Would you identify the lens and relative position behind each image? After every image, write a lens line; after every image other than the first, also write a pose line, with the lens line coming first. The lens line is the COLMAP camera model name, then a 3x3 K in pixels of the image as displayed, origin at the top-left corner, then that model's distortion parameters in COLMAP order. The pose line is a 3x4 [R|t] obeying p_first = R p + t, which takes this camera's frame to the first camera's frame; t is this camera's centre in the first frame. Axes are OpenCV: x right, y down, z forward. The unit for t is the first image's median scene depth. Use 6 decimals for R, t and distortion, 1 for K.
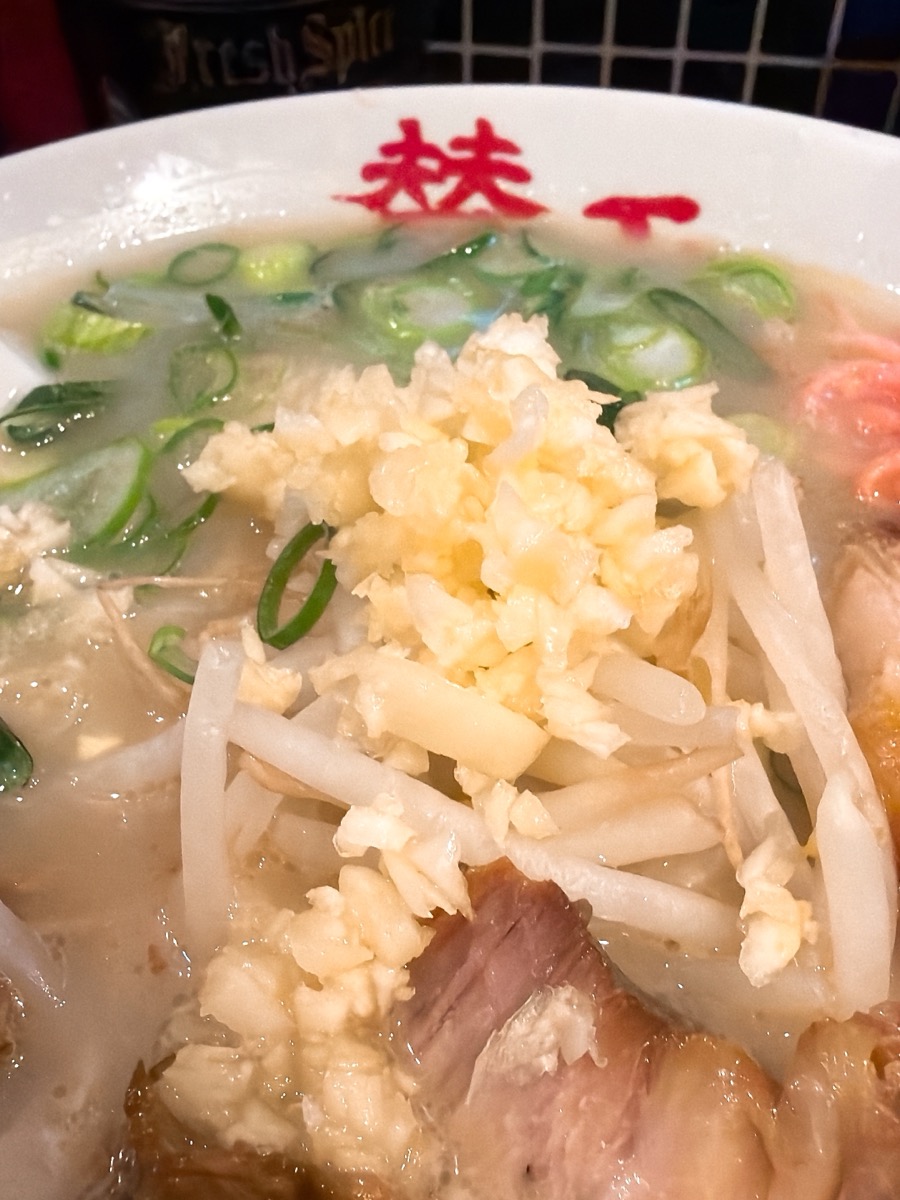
lens RADIAL K [[1304.6, 0, 449.3], [0, 1304.6, 567.1], [0, 0, 1]] dist [-0.000370, 0.001879]
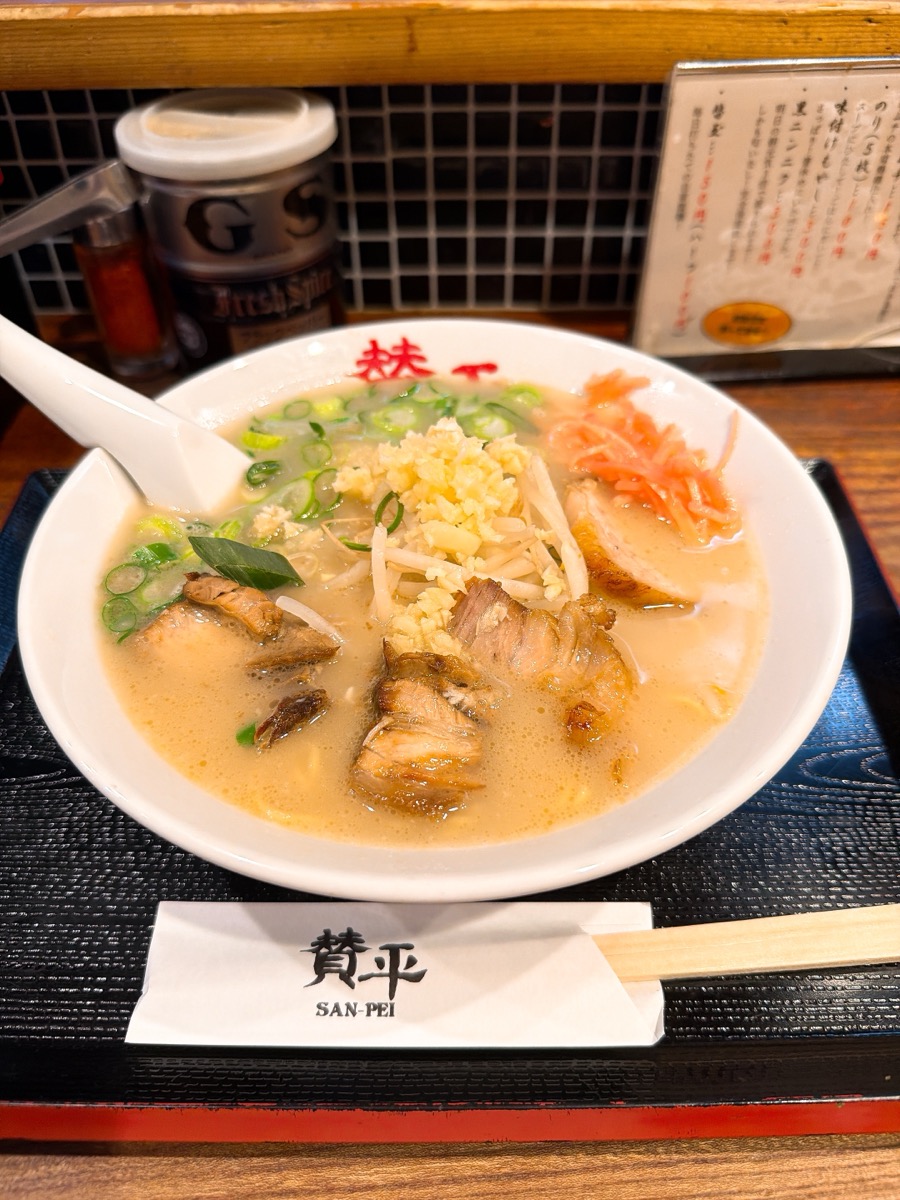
lens RADIAL K [[1289.3, 0, 450.0], [0, 1289.3, 600.0], [0, 0, 1]] dist [0.010823, 0.010208]
pose [[0.981393, -0.122789, 0.147618, -0.390789], [0.128642, 0.991214, -0.030748, 0.282996], [-0.142546, 0.049166, 0.988566, -1.726150]]
